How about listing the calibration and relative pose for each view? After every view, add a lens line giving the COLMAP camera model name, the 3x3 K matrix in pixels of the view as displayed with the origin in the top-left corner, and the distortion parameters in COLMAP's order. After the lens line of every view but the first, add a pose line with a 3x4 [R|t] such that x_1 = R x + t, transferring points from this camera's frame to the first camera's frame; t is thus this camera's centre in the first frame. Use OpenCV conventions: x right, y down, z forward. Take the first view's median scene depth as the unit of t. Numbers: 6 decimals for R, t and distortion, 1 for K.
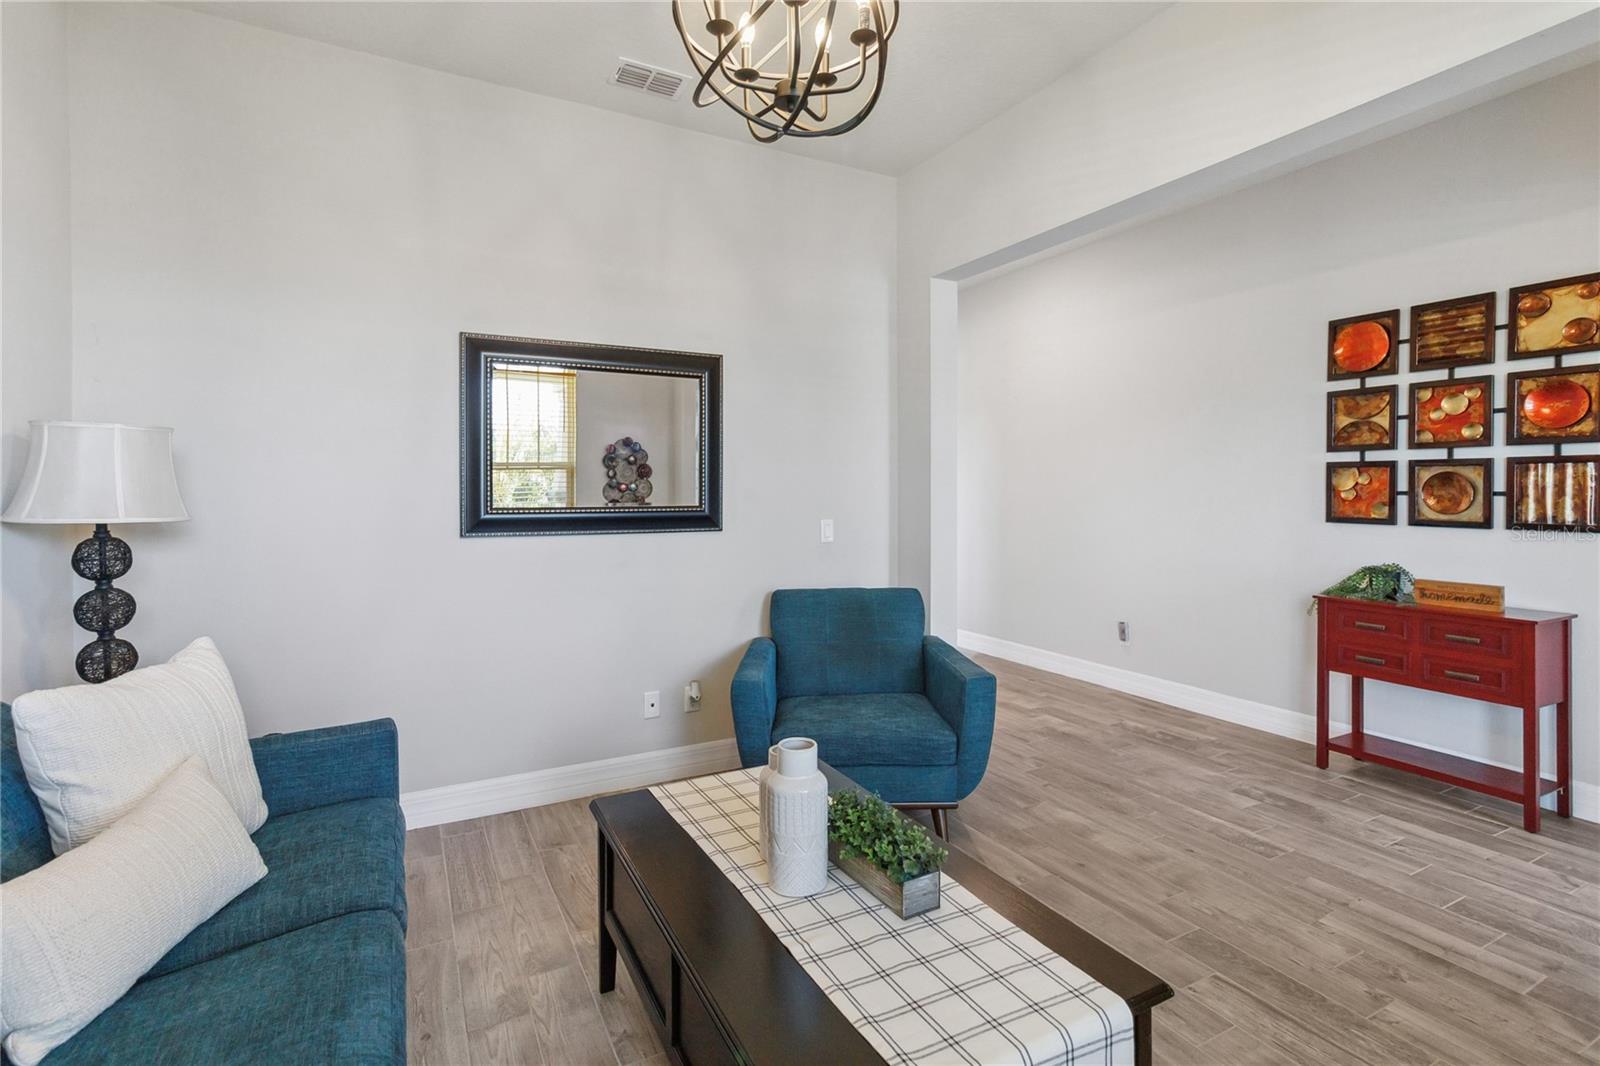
lens RADIAL K [[769.4, 0, 799.2], [0, 769.4, 490.6], [0, 0, 1]] dist [0.005576, 0.000846]
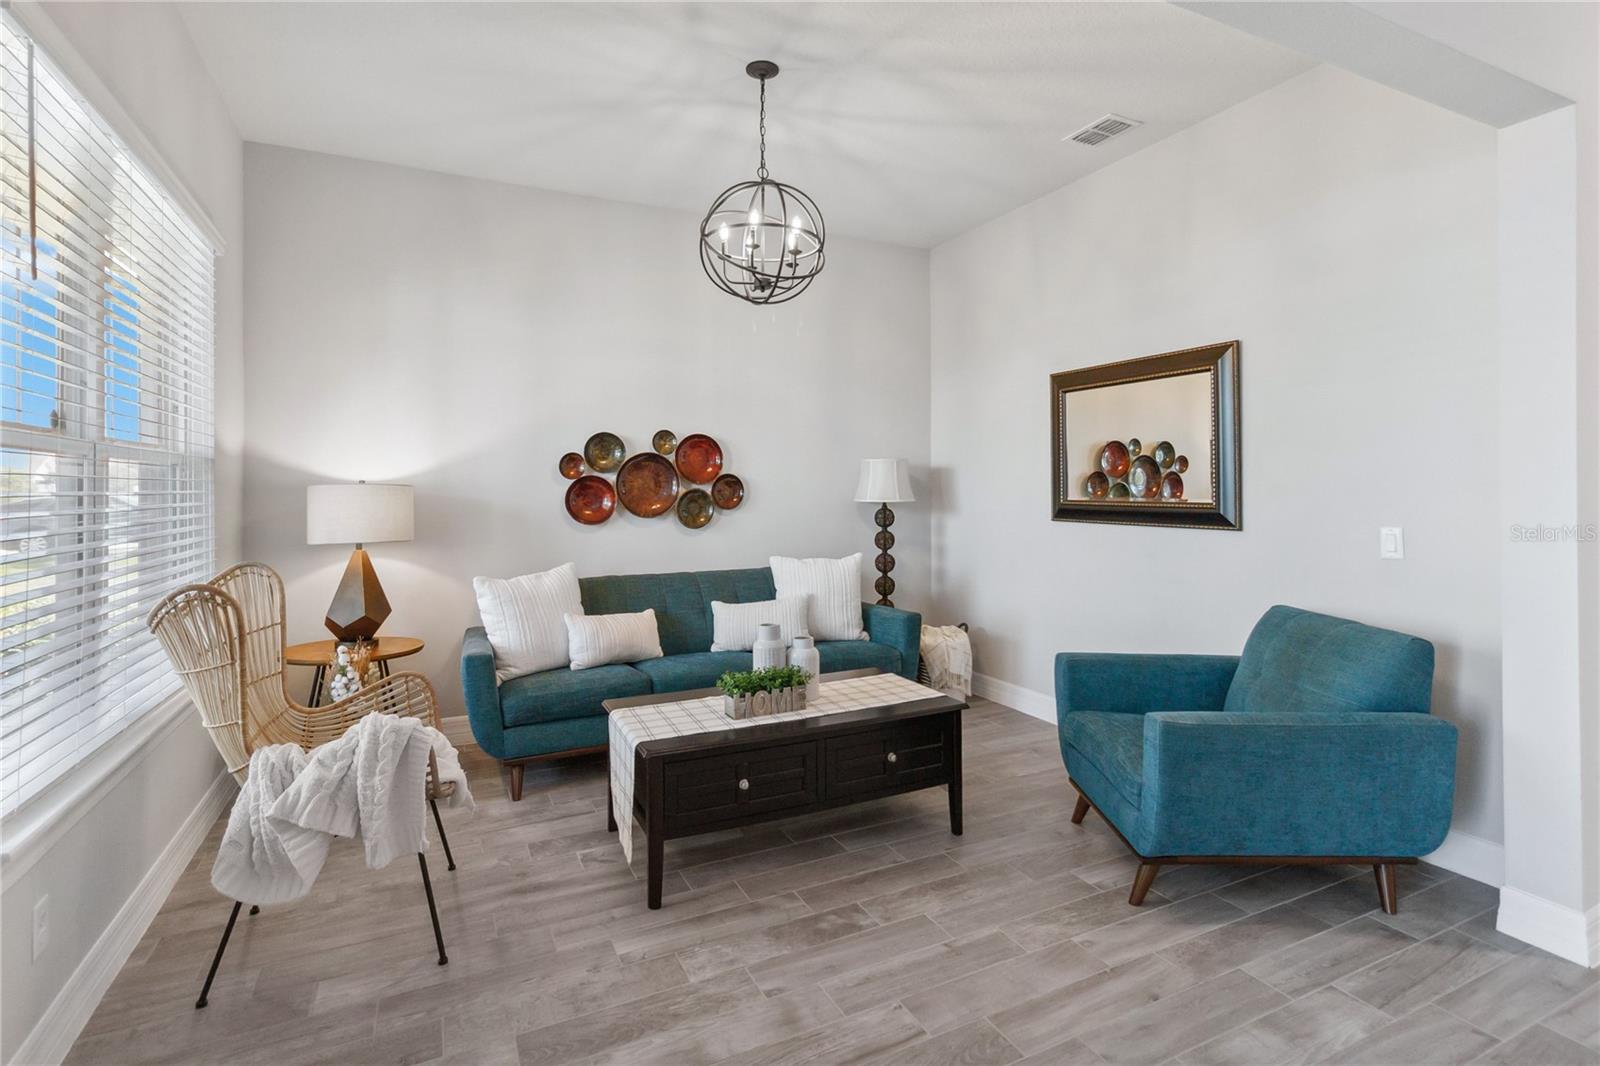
lens RADIAL K [[769.4, 0, 820.9], [0, 769.4, 483.0], [0, 0, 1]] dist [0.005576, 0.000846]
pose [[-0.033115, -0.005072, -0.999439, 1.201215], [0.004665, 0.999975, -0.005229, -0.004033], [0.999441, -0.004835, -0.033090, 0.761143]]
